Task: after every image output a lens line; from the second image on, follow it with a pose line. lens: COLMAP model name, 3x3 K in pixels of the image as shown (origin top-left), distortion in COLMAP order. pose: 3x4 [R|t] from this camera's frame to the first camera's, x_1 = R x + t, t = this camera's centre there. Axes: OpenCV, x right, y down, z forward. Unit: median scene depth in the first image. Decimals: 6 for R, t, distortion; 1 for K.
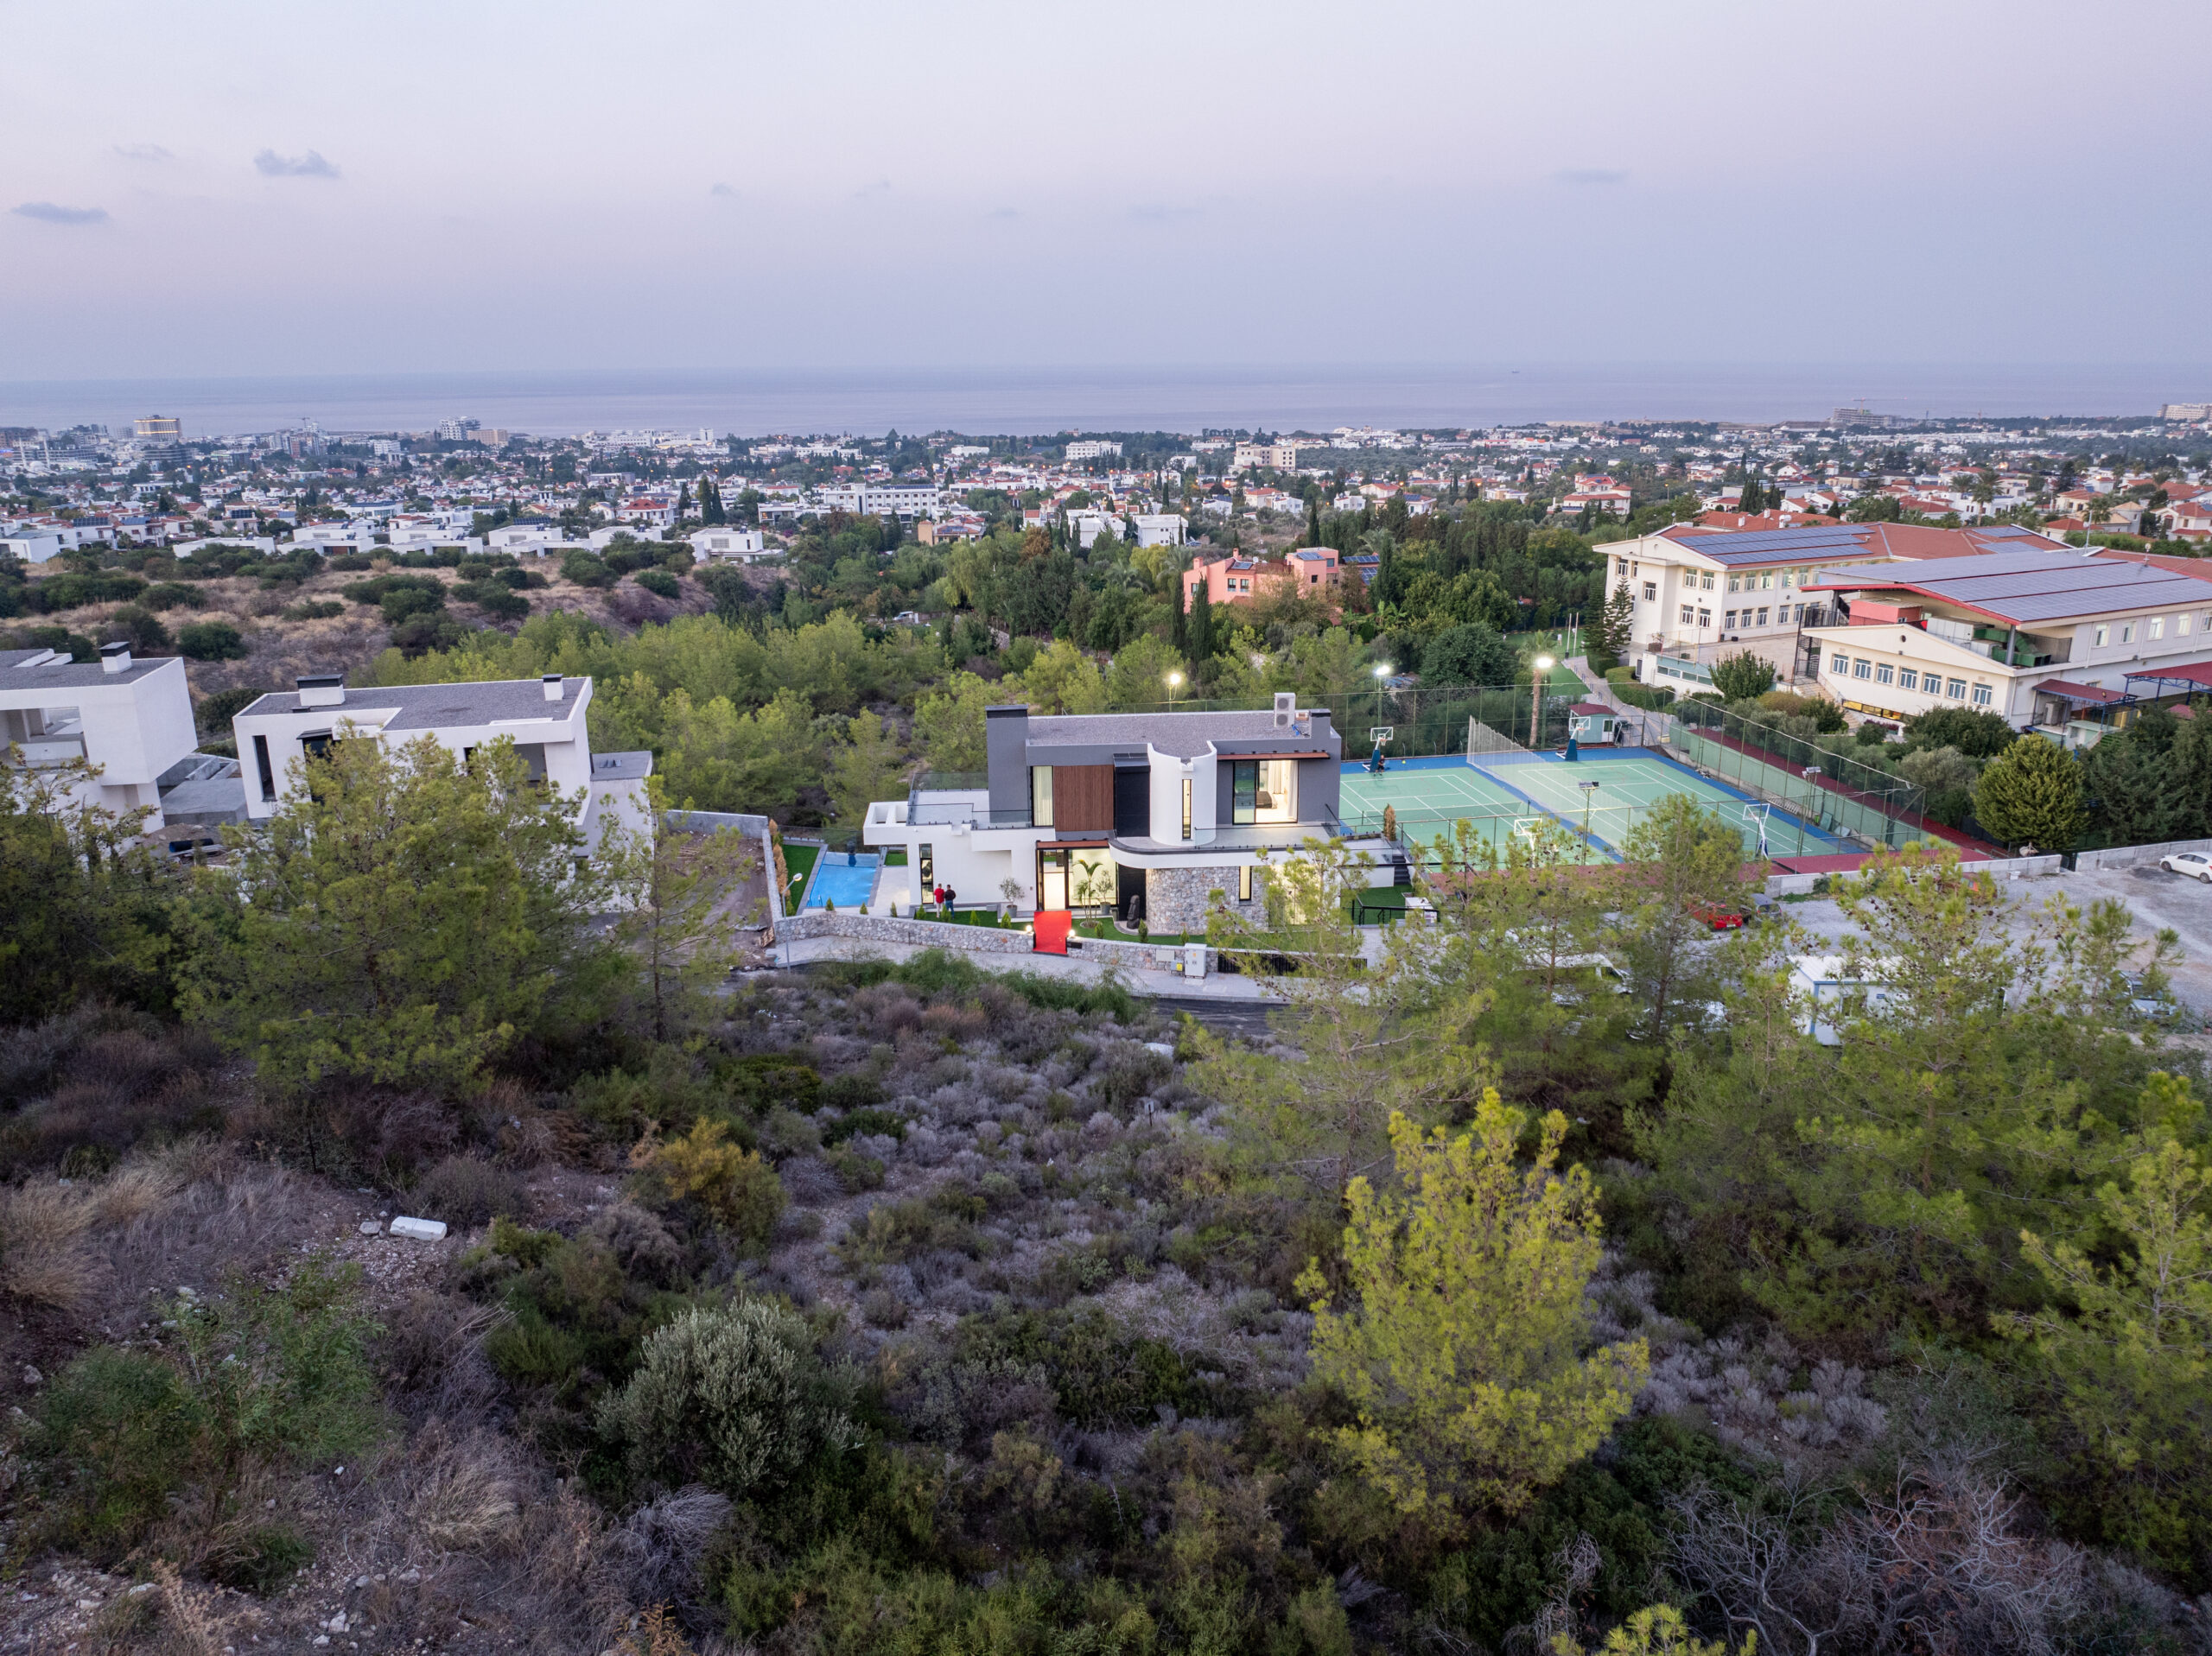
lens RADIAL K [[1529.0, 0, 1106.0], [0, 1529.0, 828.0], [0, 0, 1]] dist [-0.032454, -0.008142]
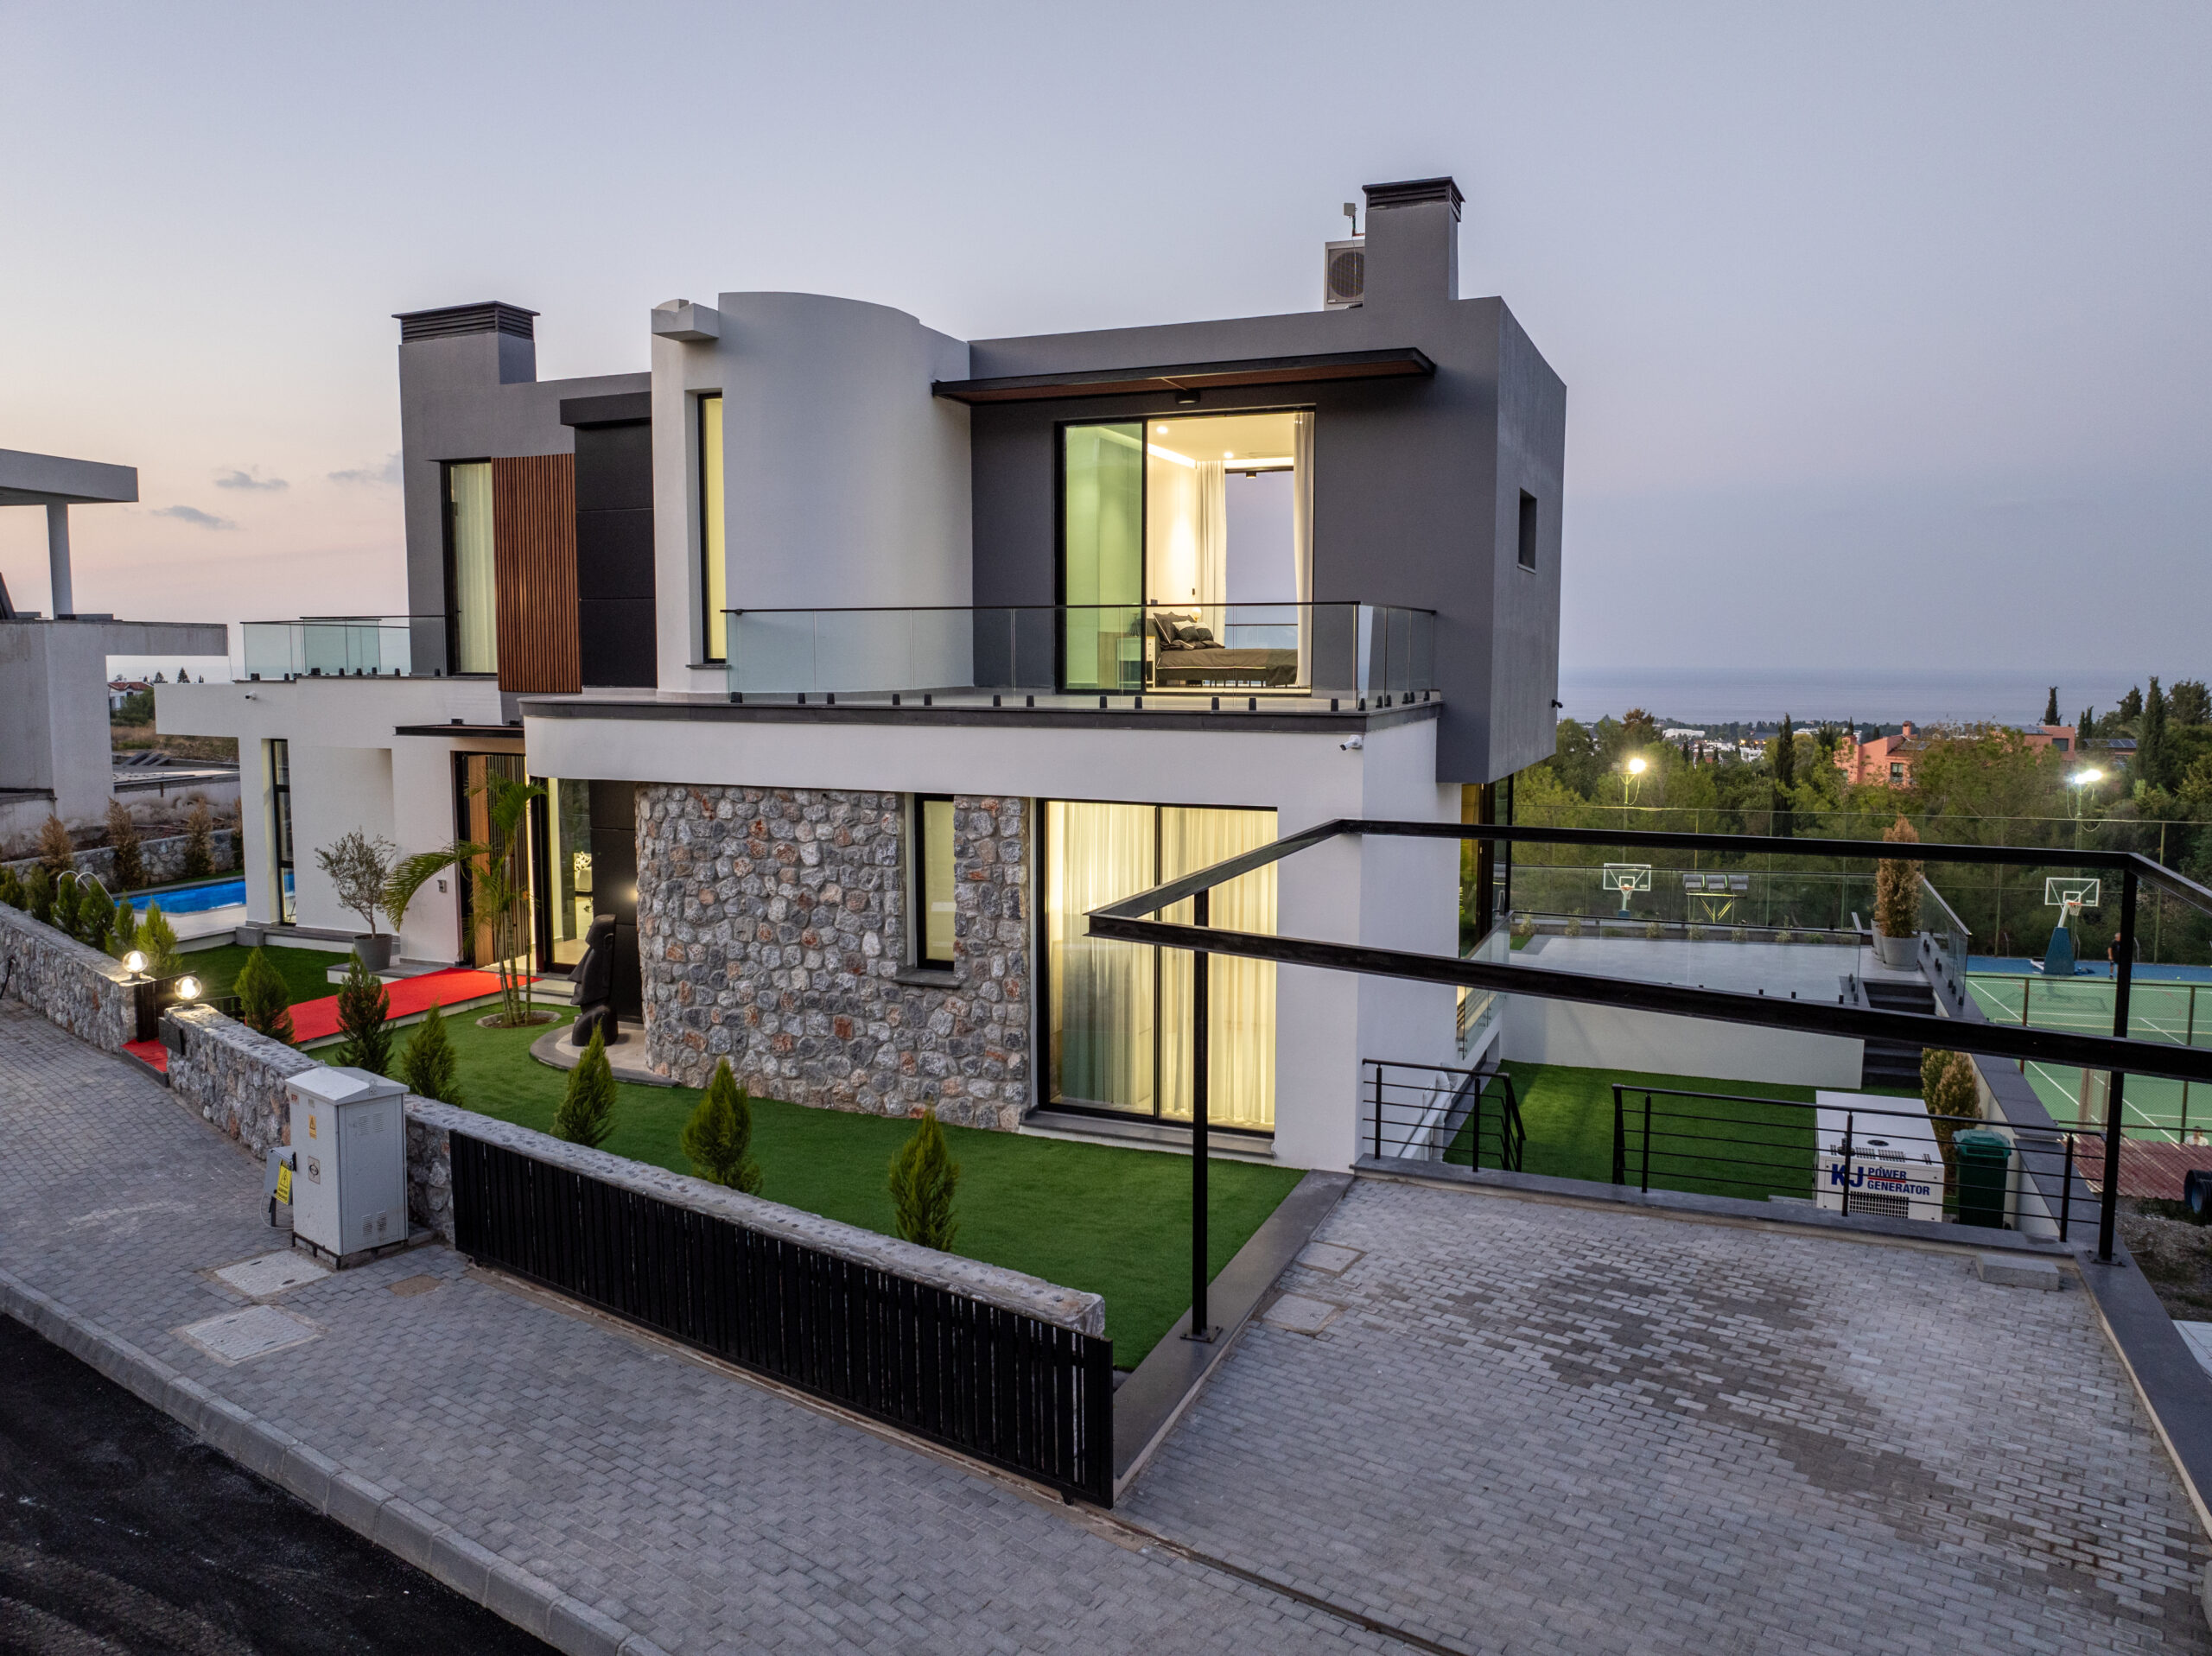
lens RADIAL K [[1550.6, 0, 1106.0], [0, 1550.6, 828.0], [0, 0, 1]] dist [-0.062952, 0.035906]
pose [[0.898647, 0.058584, -0.434743, 0.087906], [-0.137278, 0.978822, -0.151862, 0.024833], [0.416640, 0.196151, 0.887658, 0.343918]]
